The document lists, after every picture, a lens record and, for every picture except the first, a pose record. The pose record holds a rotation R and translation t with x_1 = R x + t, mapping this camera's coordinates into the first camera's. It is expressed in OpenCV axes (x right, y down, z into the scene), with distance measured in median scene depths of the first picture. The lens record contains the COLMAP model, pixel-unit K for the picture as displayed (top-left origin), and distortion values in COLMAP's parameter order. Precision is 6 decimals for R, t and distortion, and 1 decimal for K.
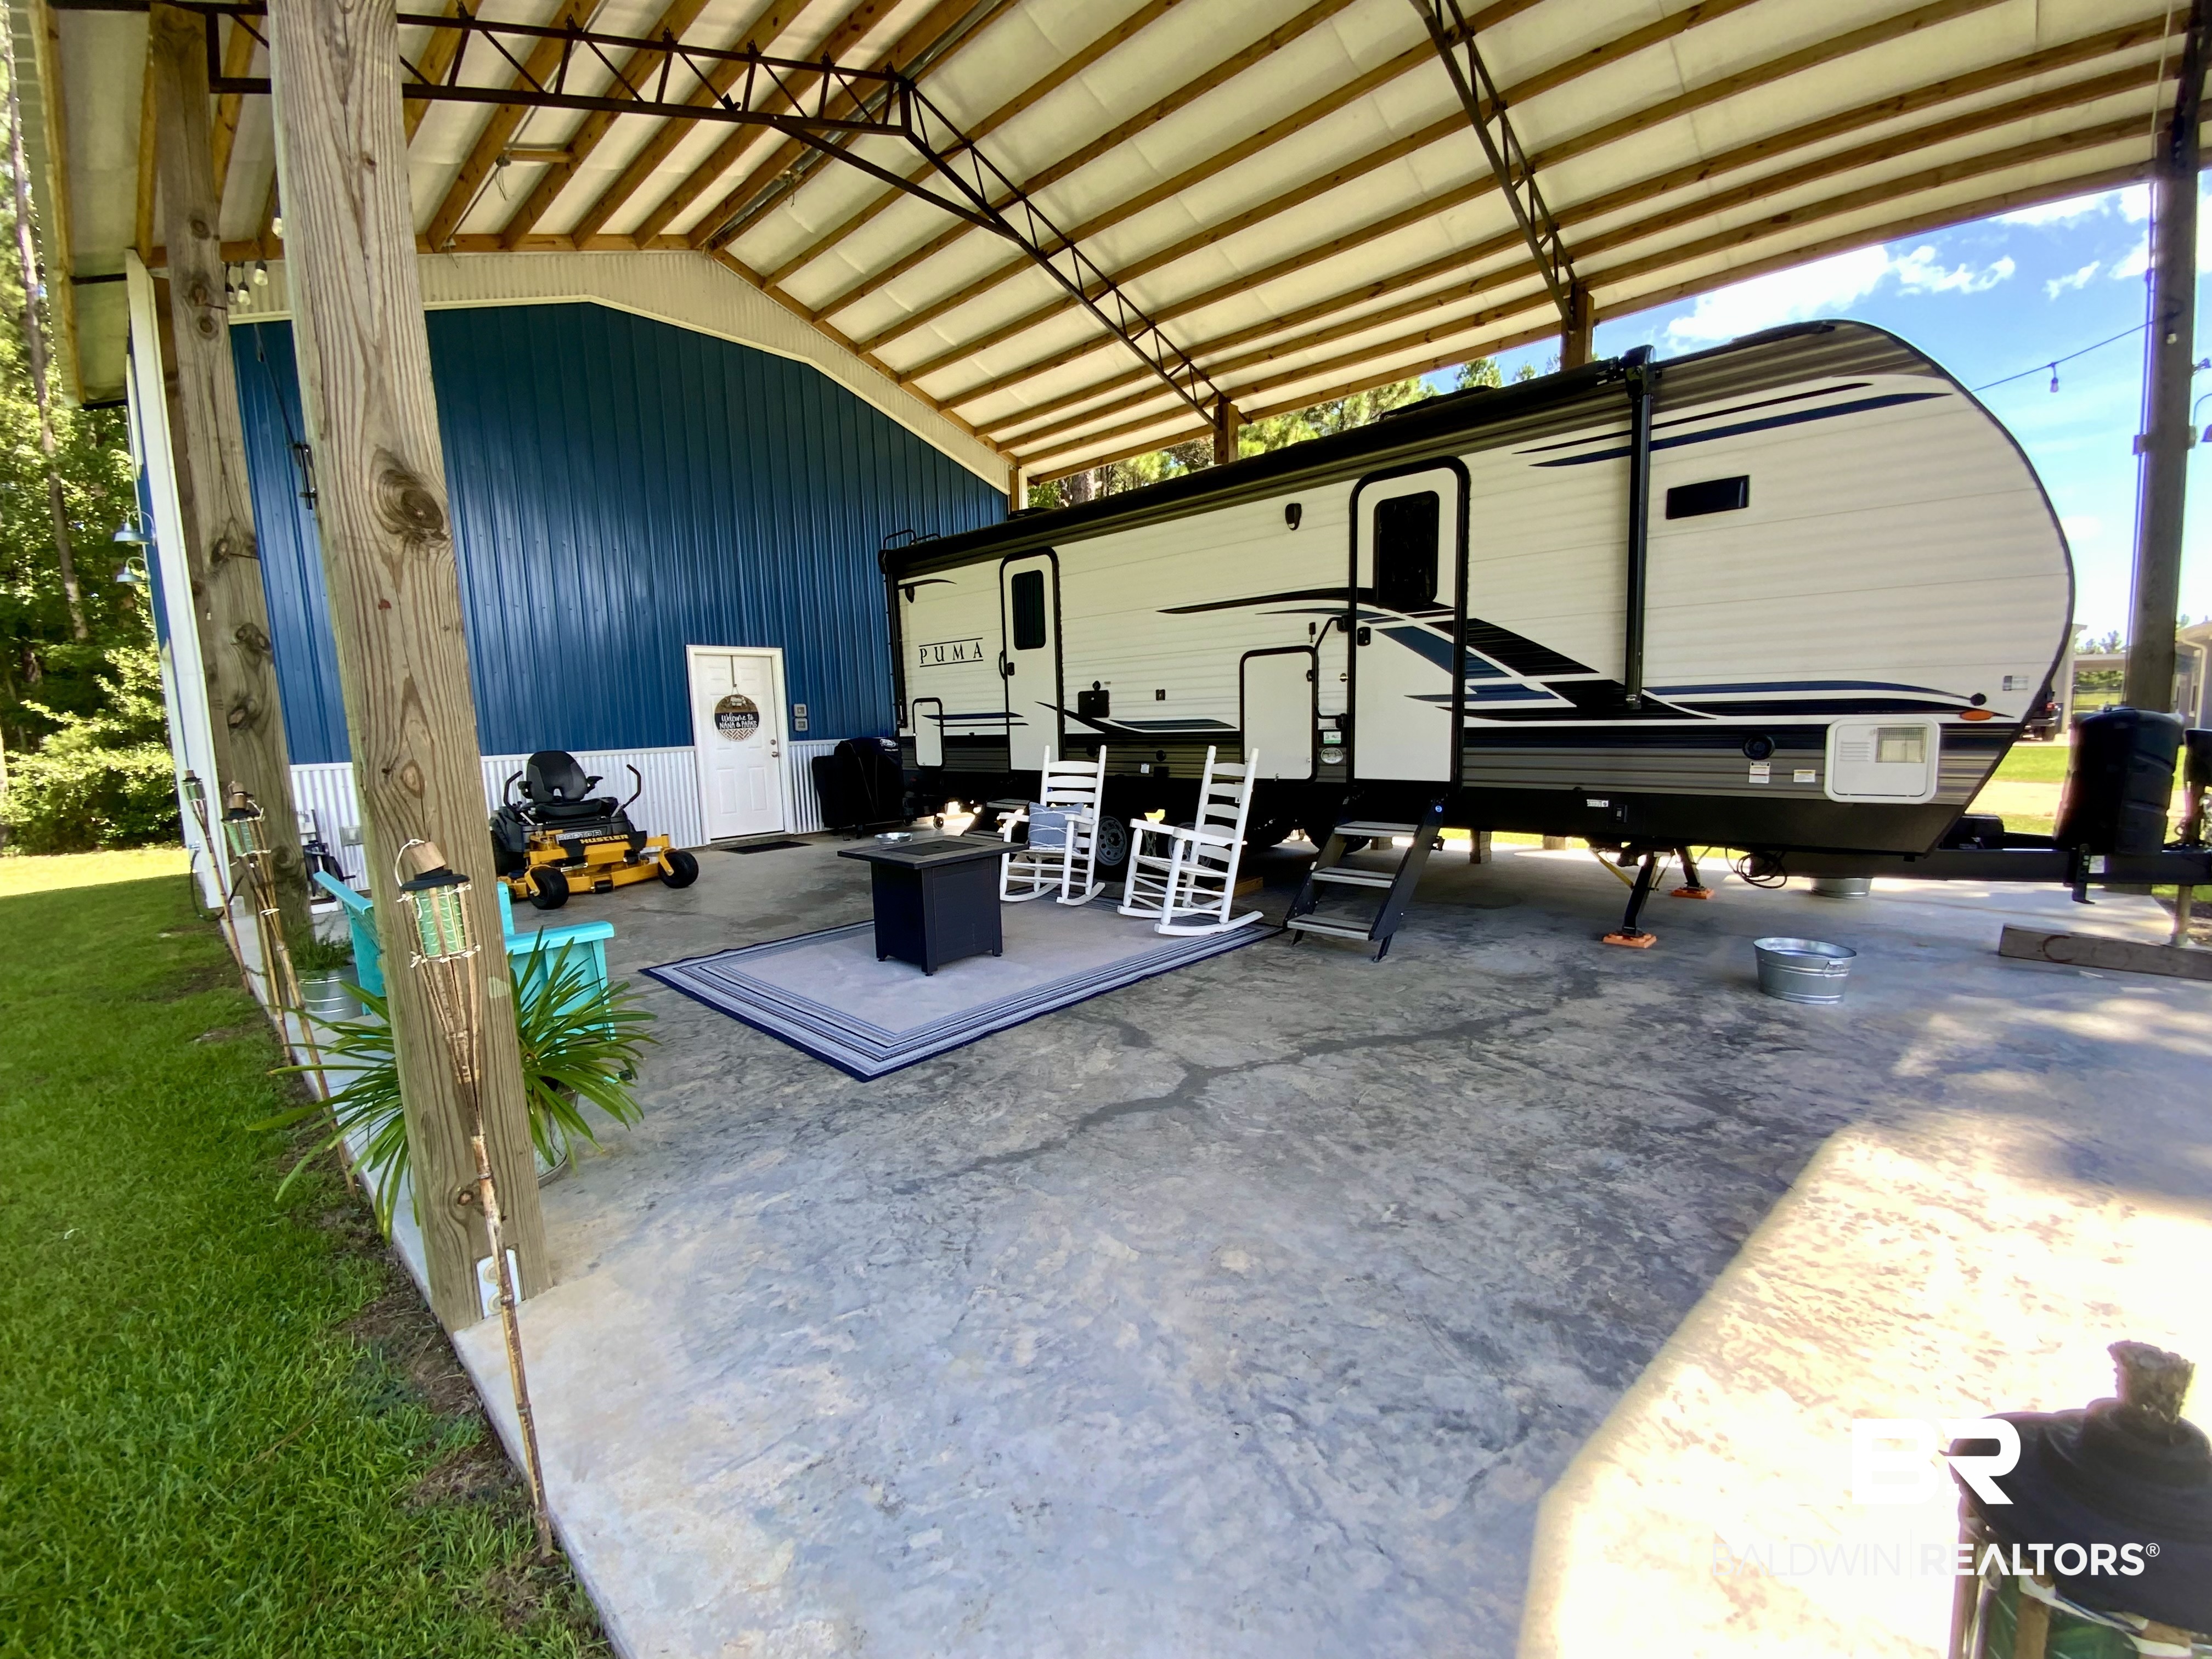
lens RADIAL K [[909.5, 0, 1101.2], [0, 909.5, 835.8], [0, 0, 1]] dist [-0.017228, -0.001376]
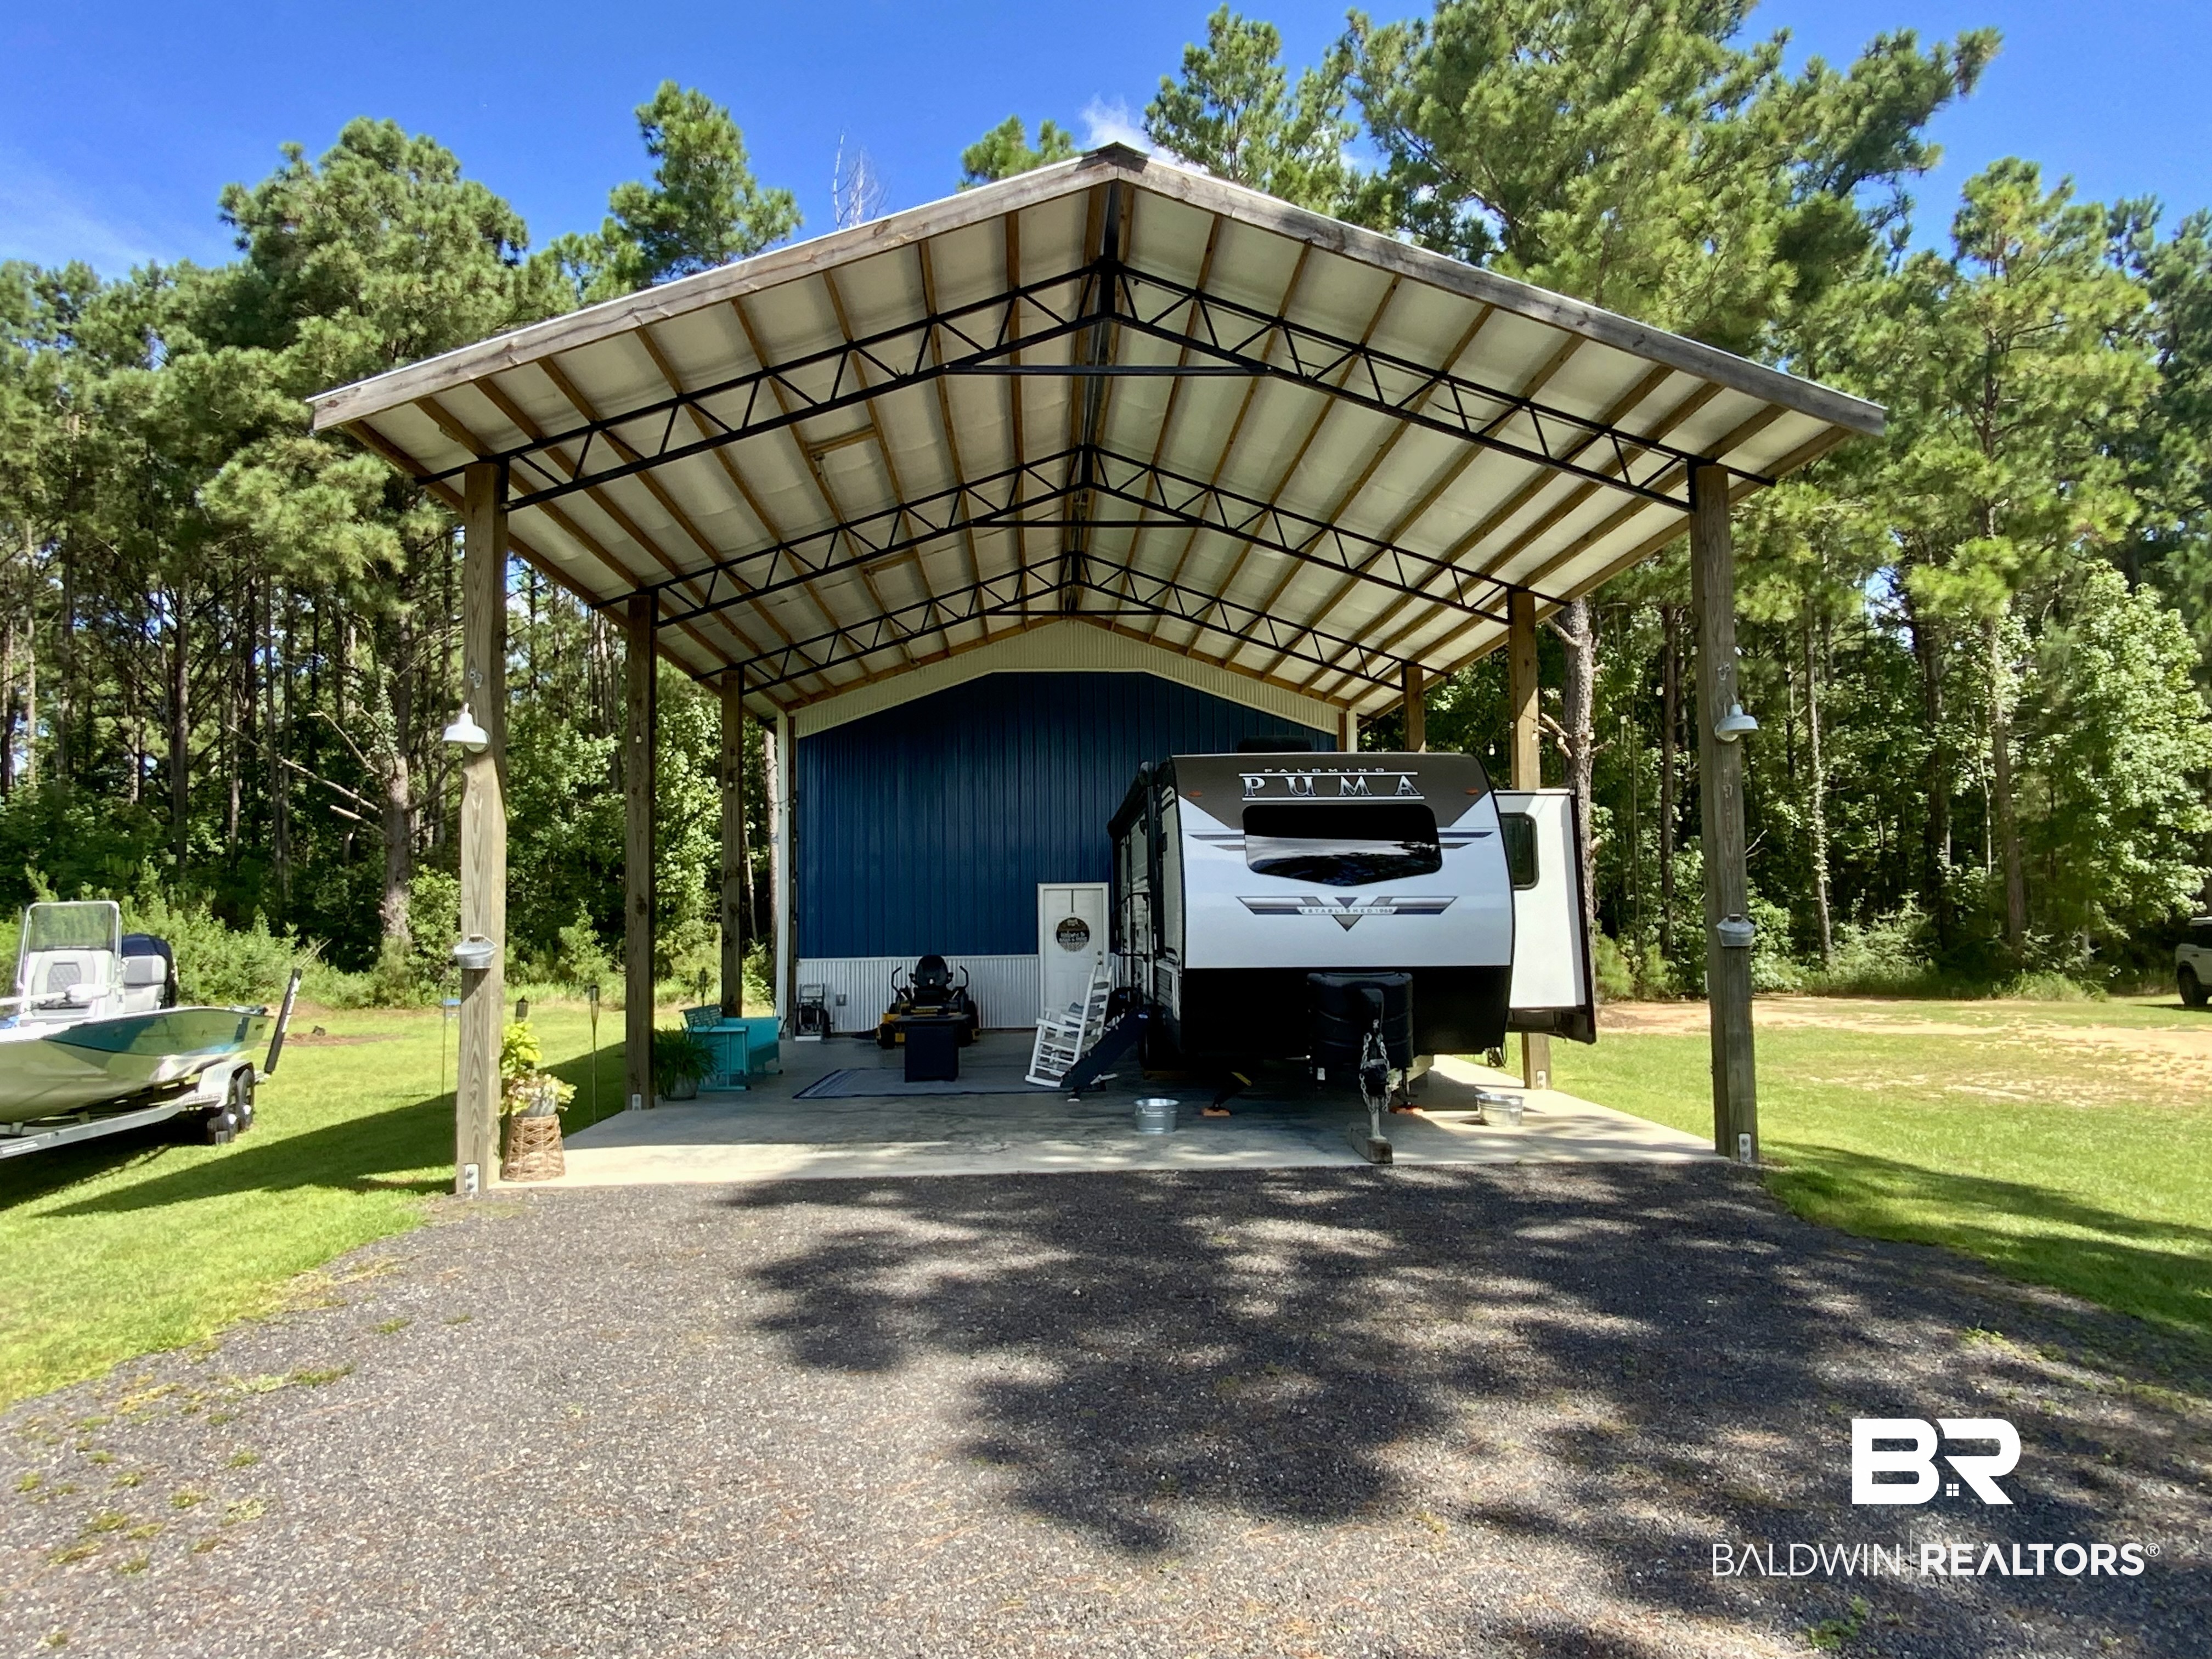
lens RADIAL K [[1318.9, 0, 1093.6], [0, 1318.9, 824.2], [0, 0, 1]] dist [0.053178, -0.002326]
pose [[0.708307, -0.034855, -0.705043, 1.161714], [-0.094944, 0.985001, -0.144079, -0.011745], [0.699490, 0.168991, 0.694374, -0.436794]]
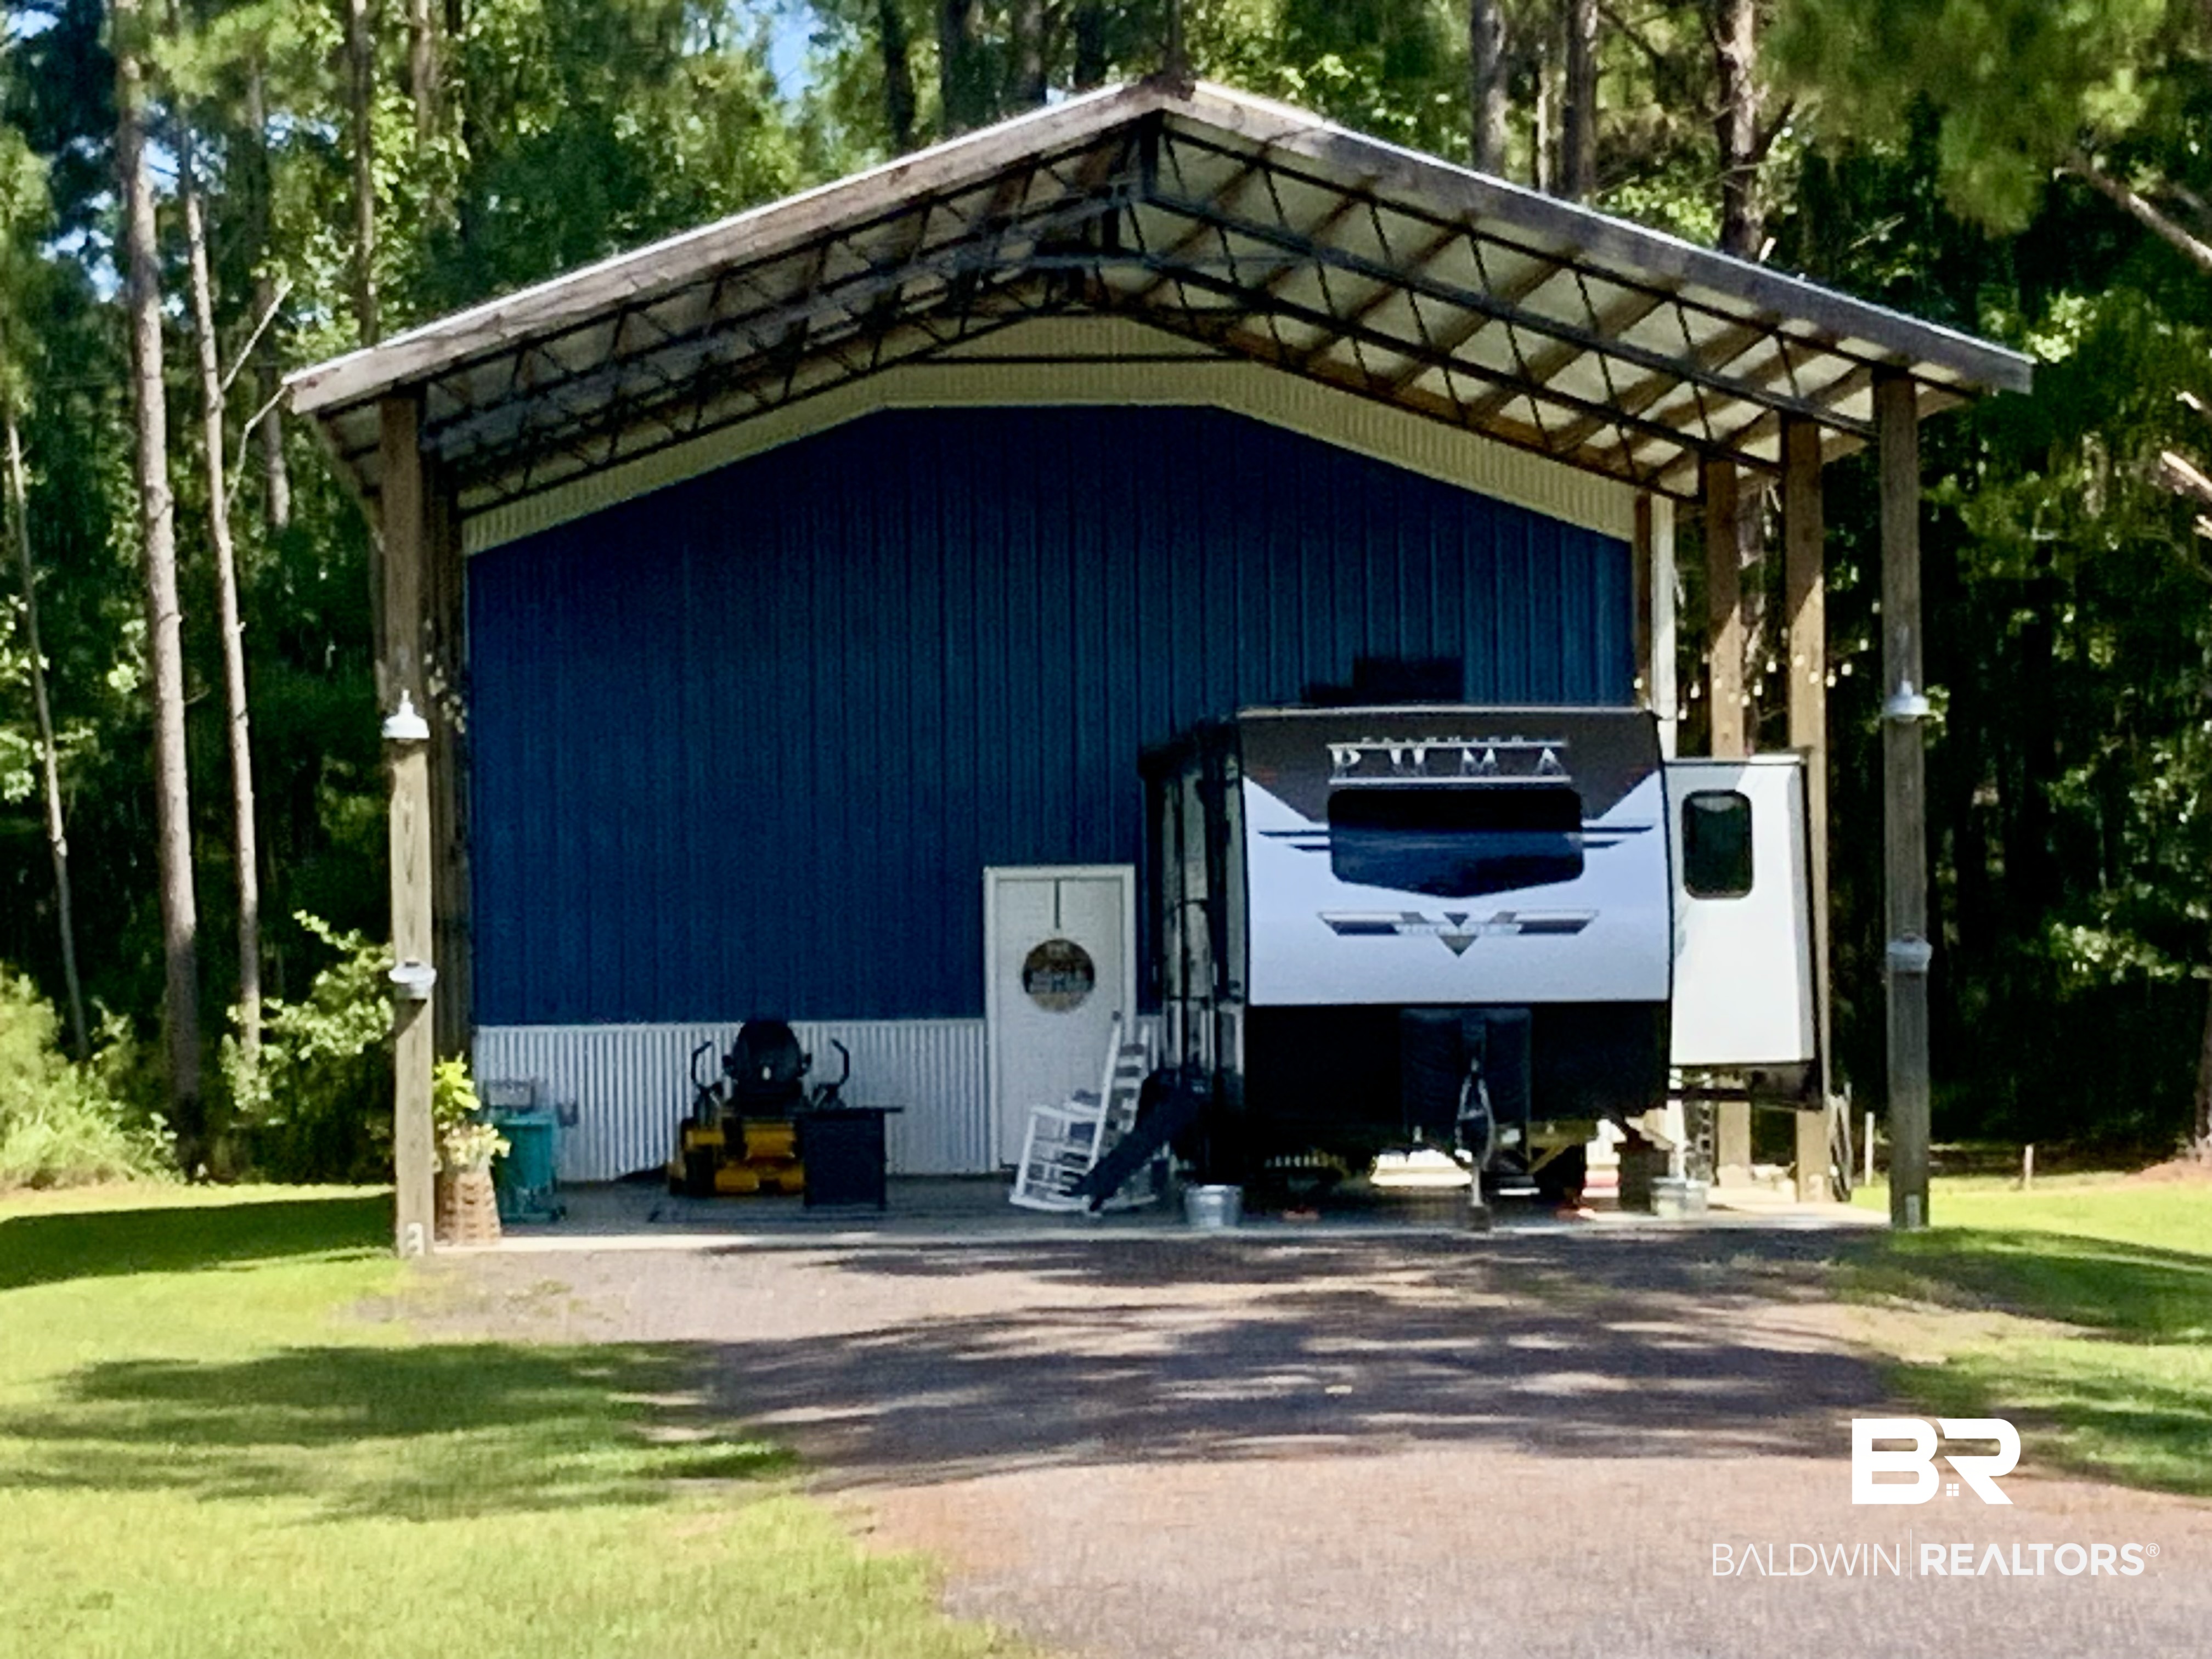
lens RADIAL K [[7889.1, 0, 1107.8], [0, 7889.1, 832.2], [0, 0, 1]] dist [0.030826, 0.000000]
pose [[0.719564, 0.004910, -0.694408, 3.920812], [-0.092804, 0.991685, -0.089155, 0.294531], [0.688197, 0.128596, 0.714037, -3.327416]]
